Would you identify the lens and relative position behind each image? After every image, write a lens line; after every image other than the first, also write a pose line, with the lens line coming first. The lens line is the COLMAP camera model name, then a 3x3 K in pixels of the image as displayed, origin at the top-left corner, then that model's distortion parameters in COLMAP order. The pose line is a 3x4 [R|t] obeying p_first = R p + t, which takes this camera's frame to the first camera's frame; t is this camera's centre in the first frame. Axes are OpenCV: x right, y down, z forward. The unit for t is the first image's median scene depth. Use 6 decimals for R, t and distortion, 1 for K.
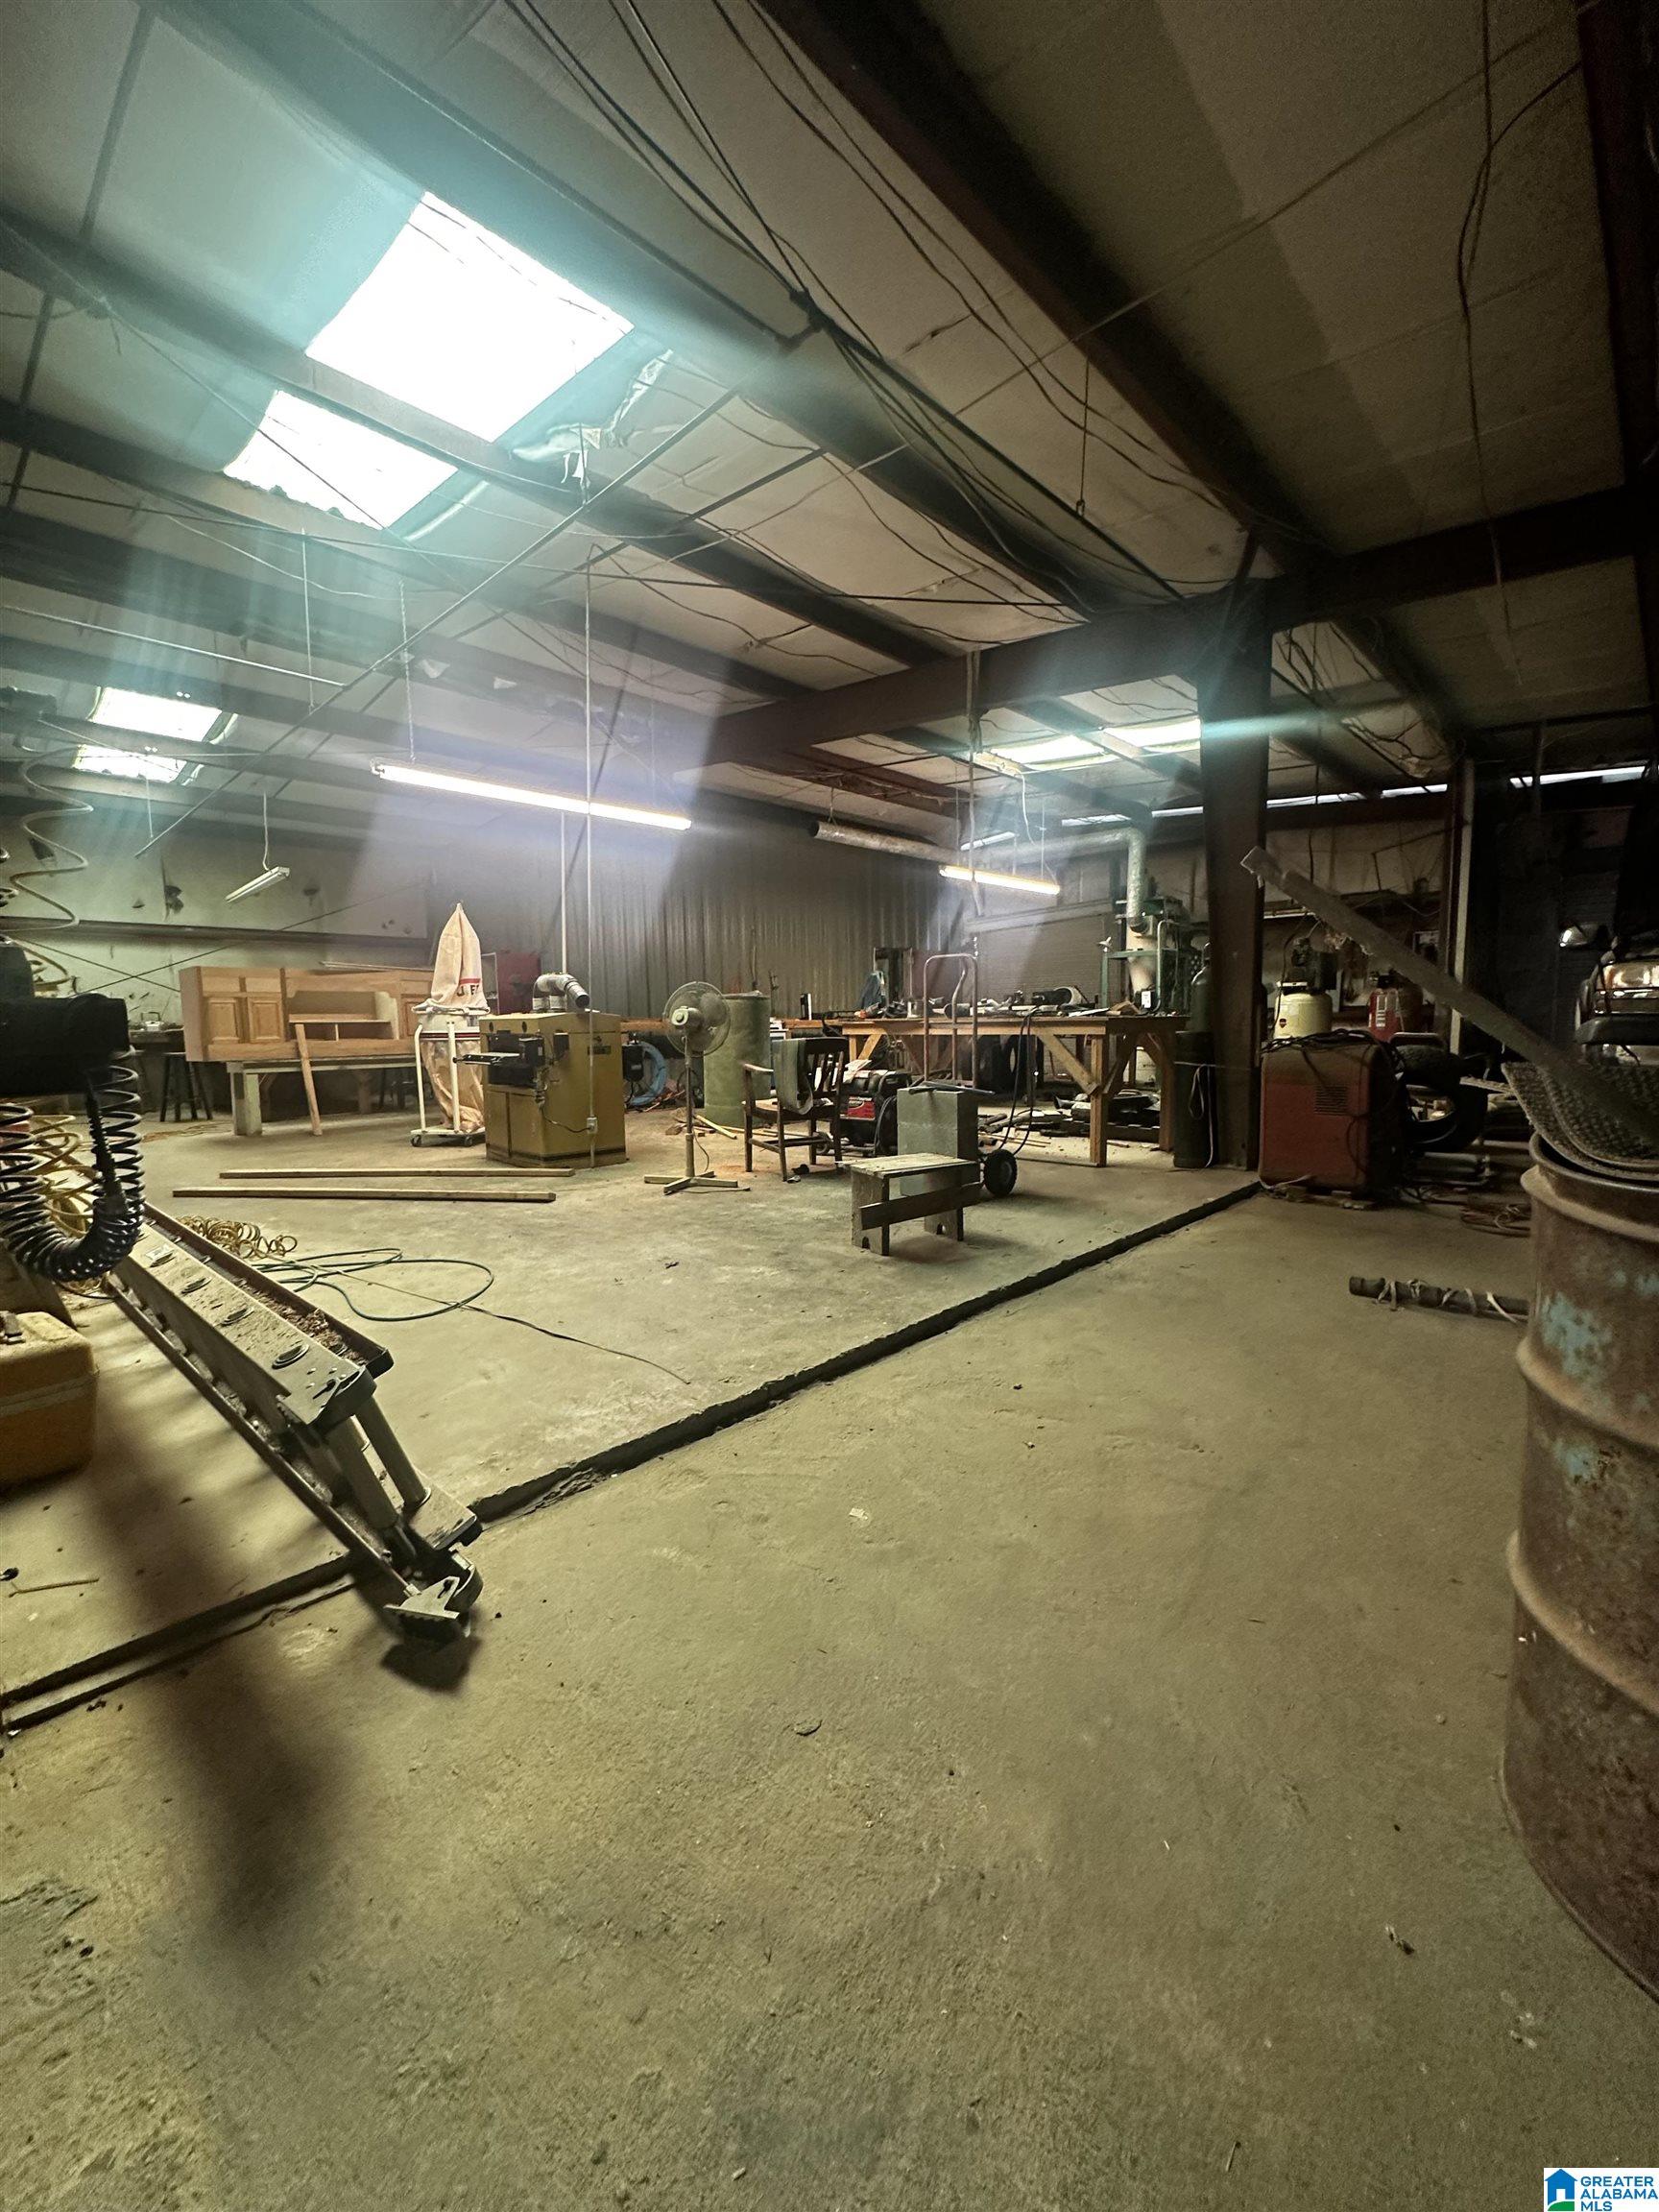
lens RADIAL K [[883.8, 0, 829.5], [0, 883.8, 1106.0], [0, 0, 1]] dist [-0.001142, 0.000022]
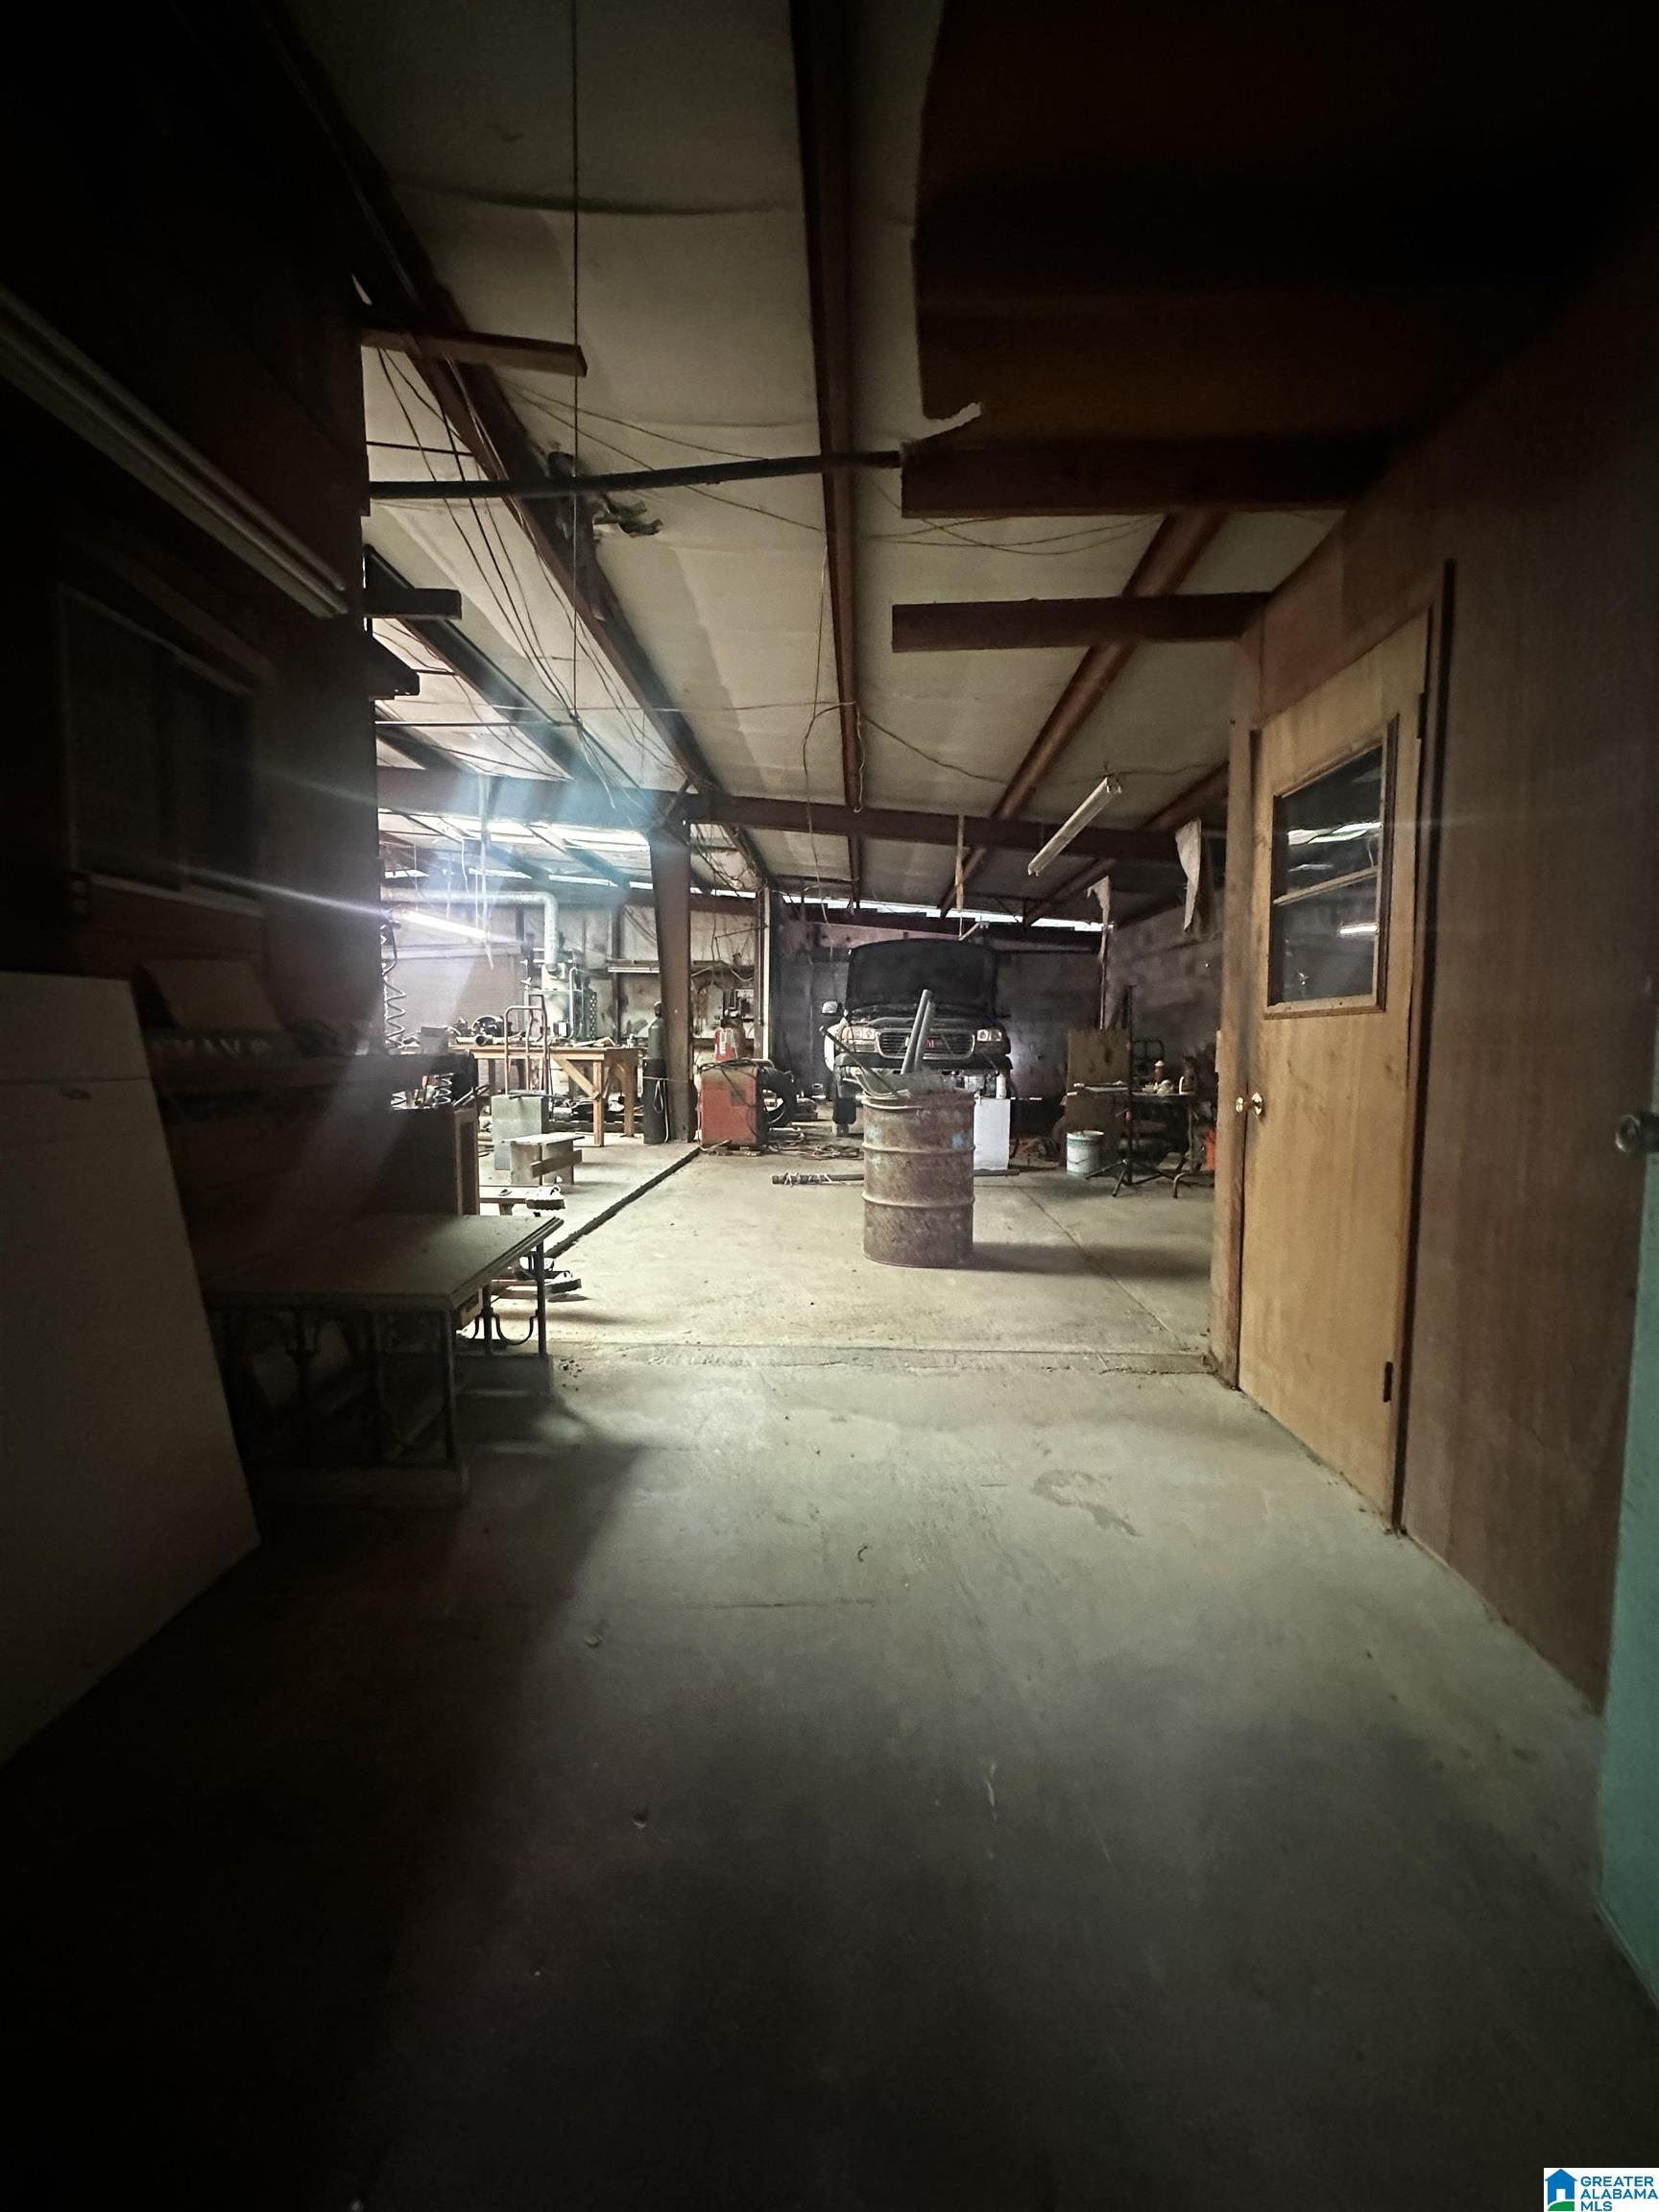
lens RADIAL K [[883.8, 0, 829.5], [0, 883.8, 1106.0], [0, 0, 1]] dist [-0.001142, 0.000022]
pose [[0.745125, -0.029803, 0.666258, -0.378337], [0.044431, 0.999000, -0.005003, 0.021676], [-0.665443, 0.033330, 0.745704, -0.359044]]
